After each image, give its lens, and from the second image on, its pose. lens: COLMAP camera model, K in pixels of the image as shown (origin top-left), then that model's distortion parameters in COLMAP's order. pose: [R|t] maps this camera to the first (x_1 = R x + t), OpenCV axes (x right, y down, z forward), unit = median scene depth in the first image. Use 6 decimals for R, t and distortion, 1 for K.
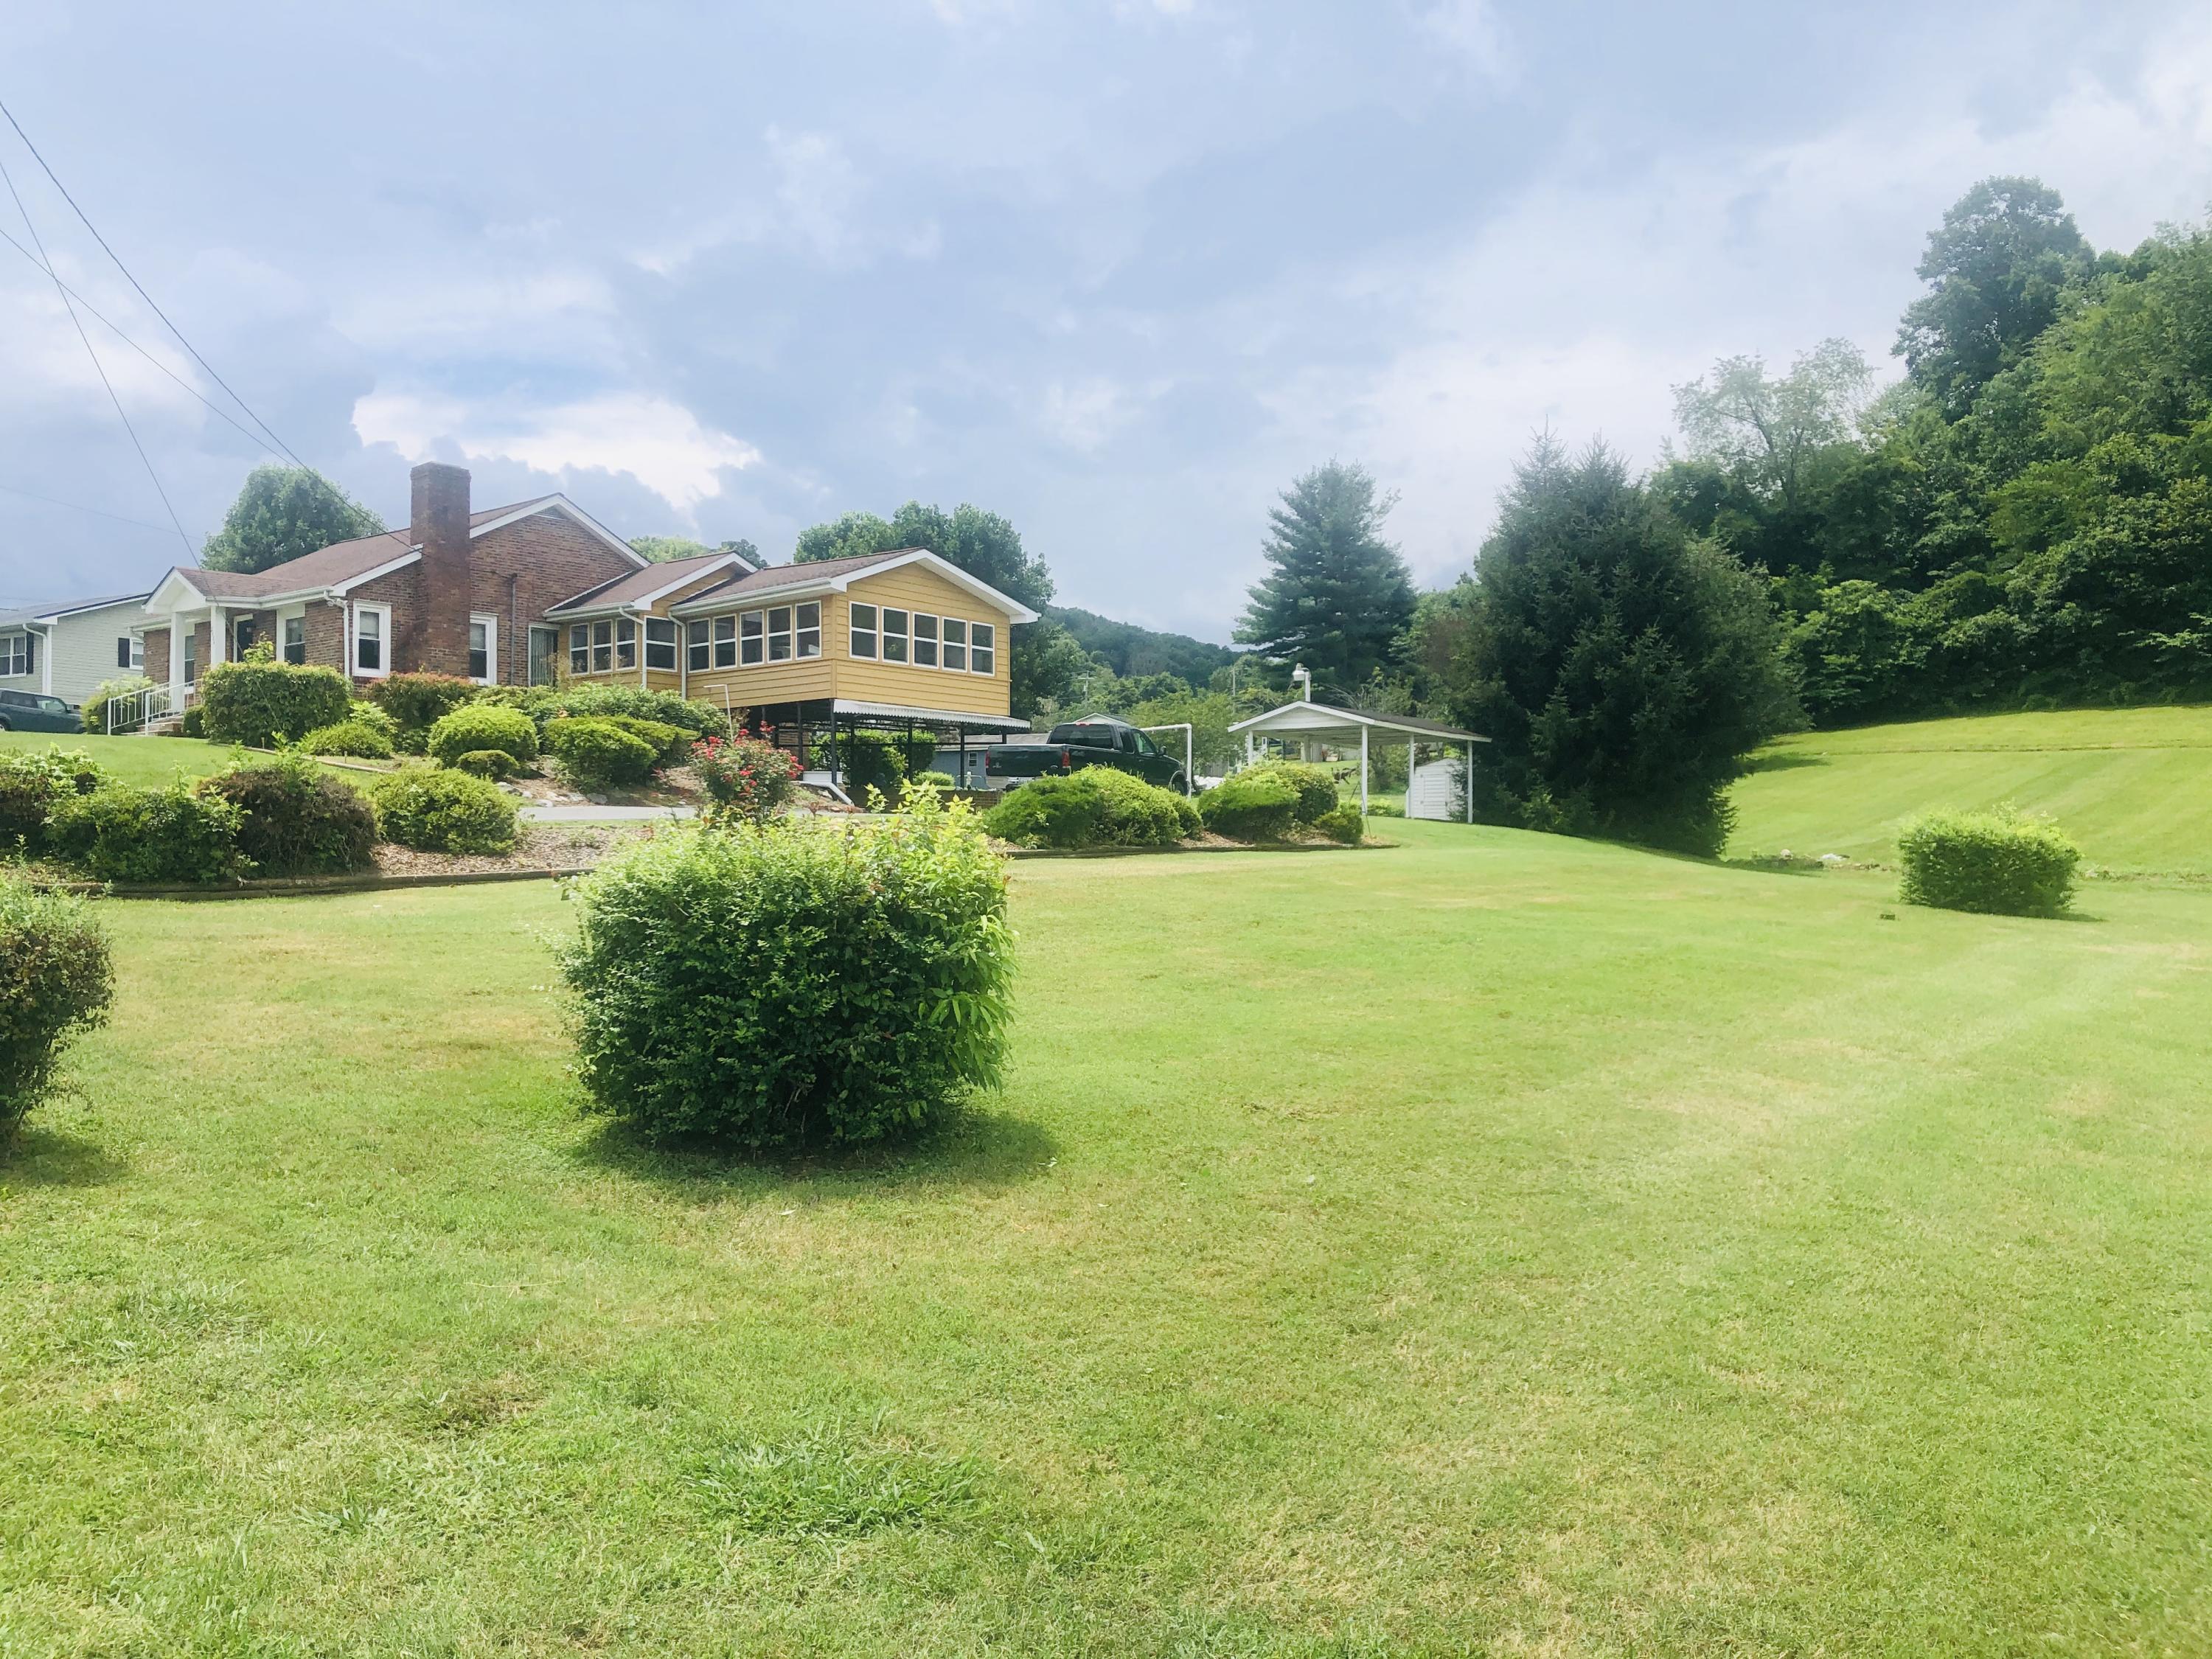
lens RADIAL K [[1799.7, 0, 1087.2], [0, 1799.7, 827.8], [0, 0, 1]] dist [0.043304, -0.060447]
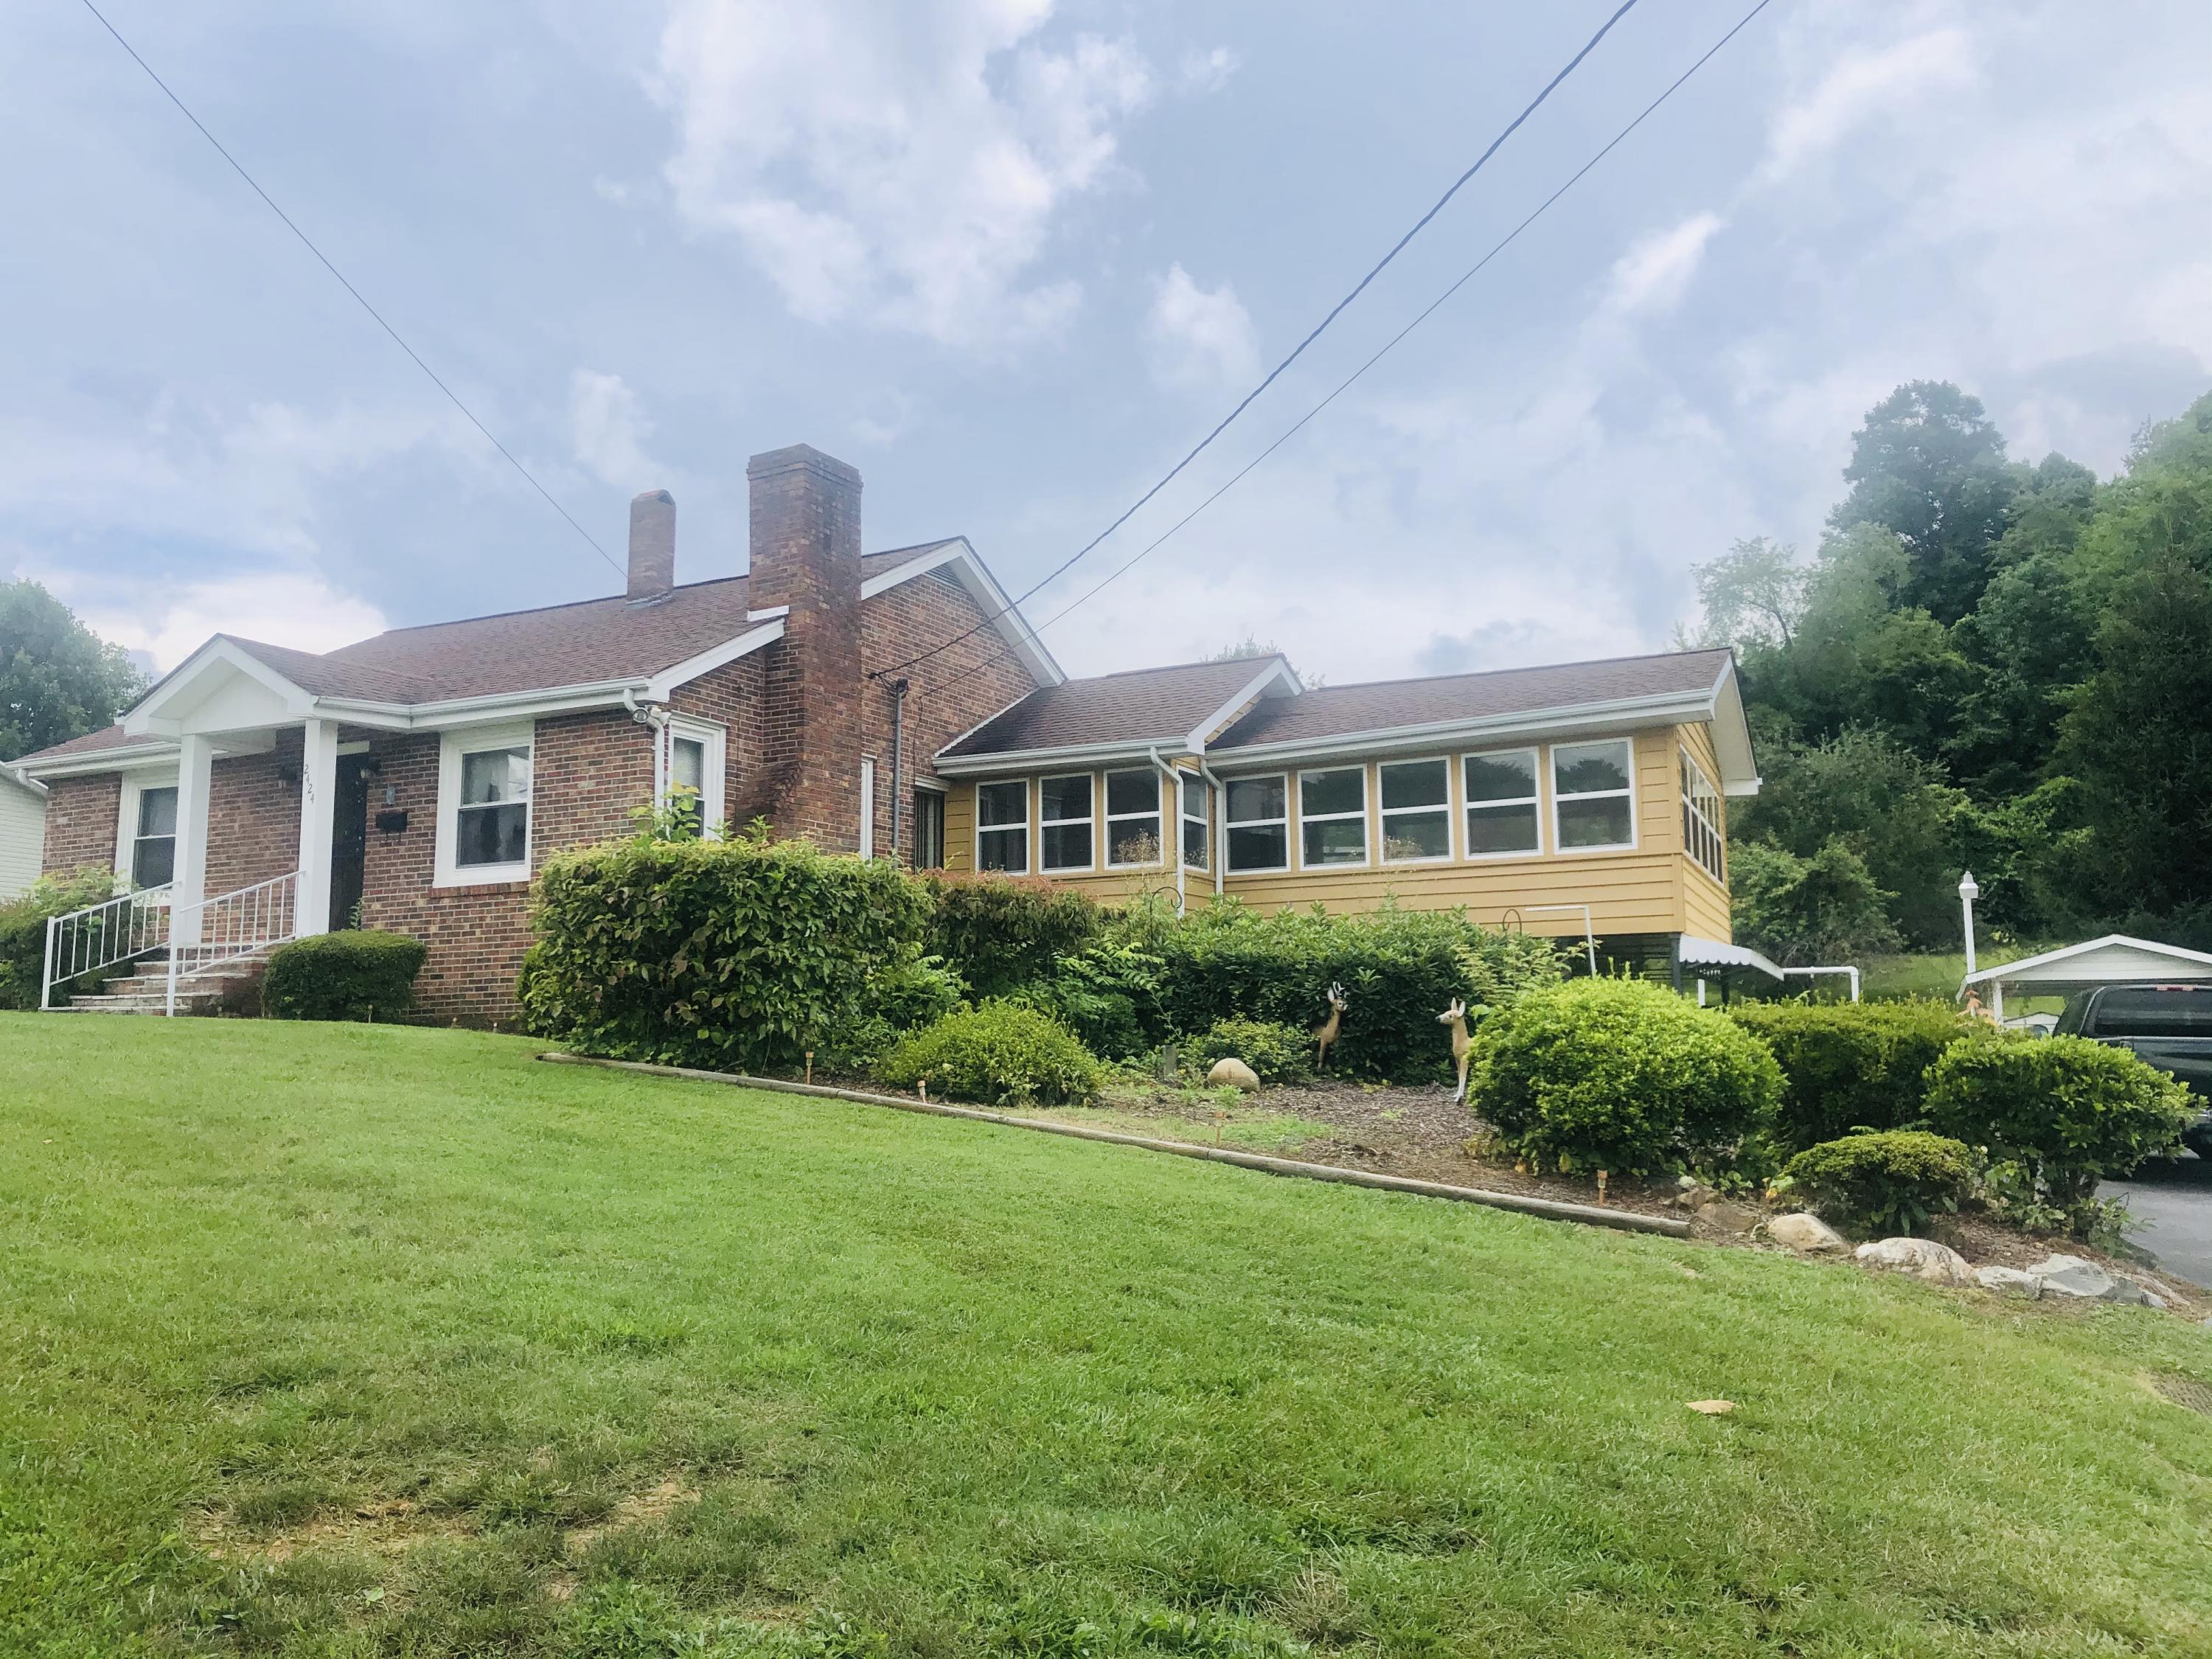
lens RADIAL K [[1799.7, 0, 1096.0], [0, 1799.7, 820.2], [0, 0, 1]] dist [0.043304, -0.060447]
pose [[0.977540, 0.018499, 0.209935, -0.379457], [0.006036, 0.993274, -0.115632, -0.042559], [-0.210662, 0.114302, 0.970853, 0.509817]]
